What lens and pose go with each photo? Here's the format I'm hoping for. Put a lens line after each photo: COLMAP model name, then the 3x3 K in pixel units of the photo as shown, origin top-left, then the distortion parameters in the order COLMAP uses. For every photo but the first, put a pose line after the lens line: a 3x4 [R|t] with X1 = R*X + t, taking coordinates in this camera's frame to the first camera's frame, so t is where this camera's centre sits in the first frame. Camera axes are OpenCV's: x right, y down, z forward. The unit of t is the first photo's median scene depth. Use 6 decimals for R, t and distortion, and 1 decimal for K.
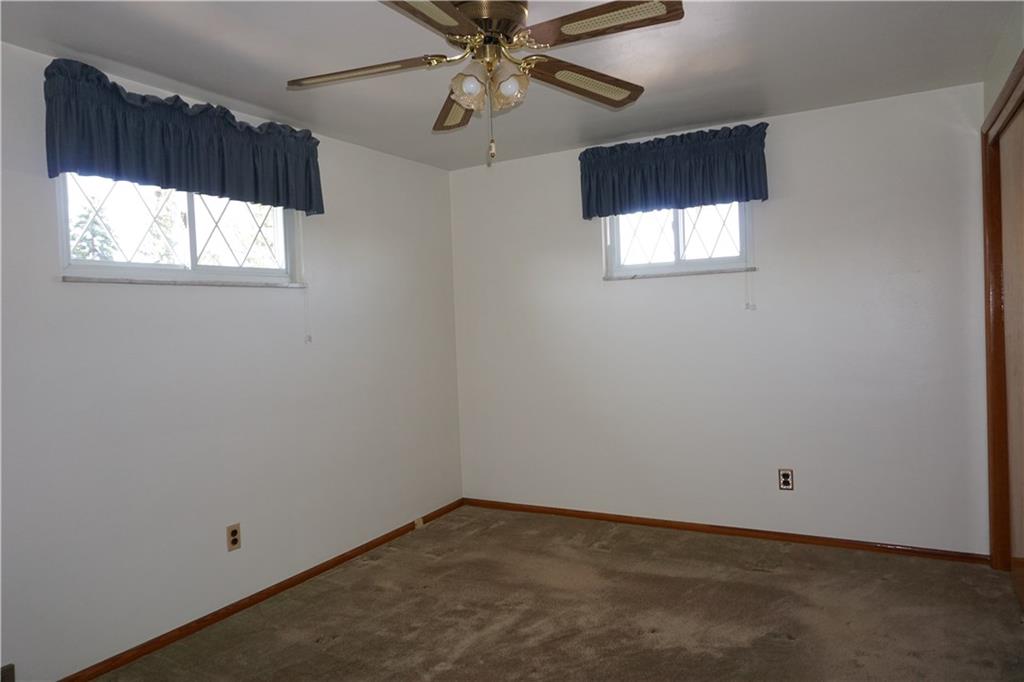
lens RADIAL K [[683.4, 0, 512.0], [0, 683.4, 341.0], [0, 0, 1]] dist [0.009676, 0.005030]
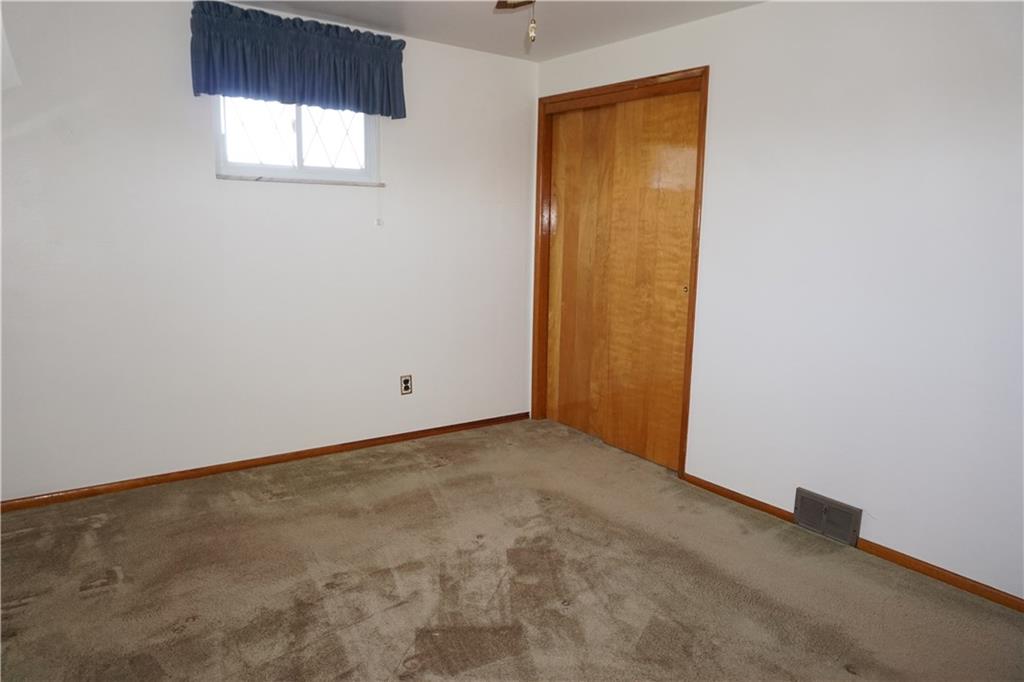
lens RADIAL K [[711.5, 0, 503.2], [0, 711.5, 338.1], [0, 0, 1]] dist [-0.000029, 0.005977]
pose [[0.438778, -0.100918, 0.892911, -0.526509], [-0.016090, 0.992632, 0.120095, -0.010177], [-0.898452, -0.067062, 0.433921, 0.365537]]
